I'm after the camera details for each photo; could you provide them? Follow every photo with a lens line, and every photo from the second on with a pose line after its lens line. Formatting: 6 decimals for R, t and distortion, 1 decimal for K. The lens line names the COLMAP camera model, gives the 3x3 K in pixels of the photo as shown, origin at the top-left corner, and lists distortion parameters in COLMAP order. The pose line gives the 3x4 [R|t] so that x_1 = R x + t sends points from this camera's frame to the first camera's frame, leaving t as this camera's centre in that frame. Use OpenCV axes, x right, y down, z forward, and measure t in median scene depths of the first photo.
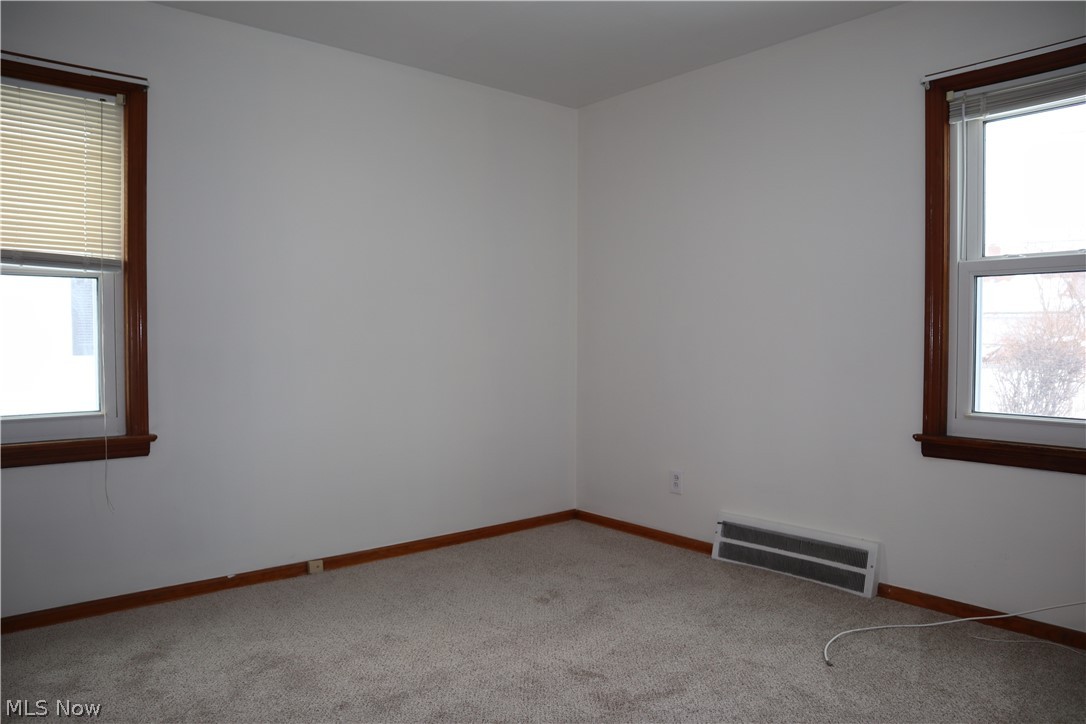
lens RADIAL K [[750.0, 0, 543.0], [0, 750.0, 362.0], [0, 0, 1]] dist [-0.131935, 0.082264]
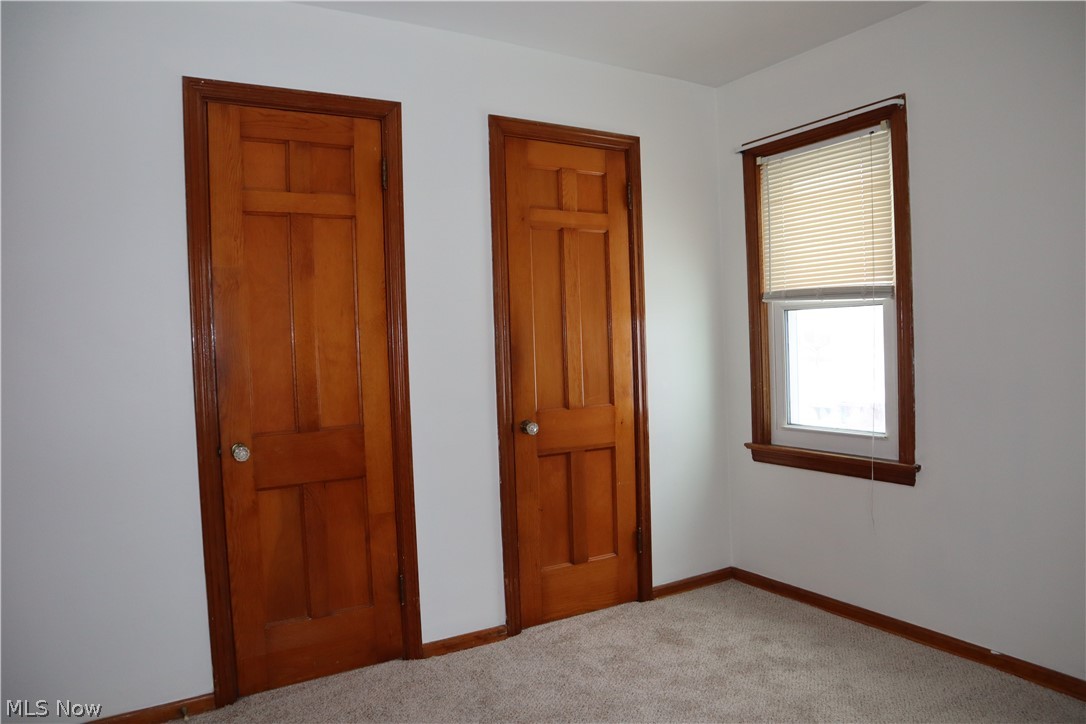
lens RADIAL K [[750.0, 0, 543.0], [0, 750.0, 362.0], [0, 0, 1]] dist [-0.131935, 0.082264]
pose [[-0.173168, 0.033700, -0.984316, 0.498825], [-0.001144, 0.999407, 0.034418, -0.069982], [0.984892, 0.007086, -0.173026, 0.705714]]
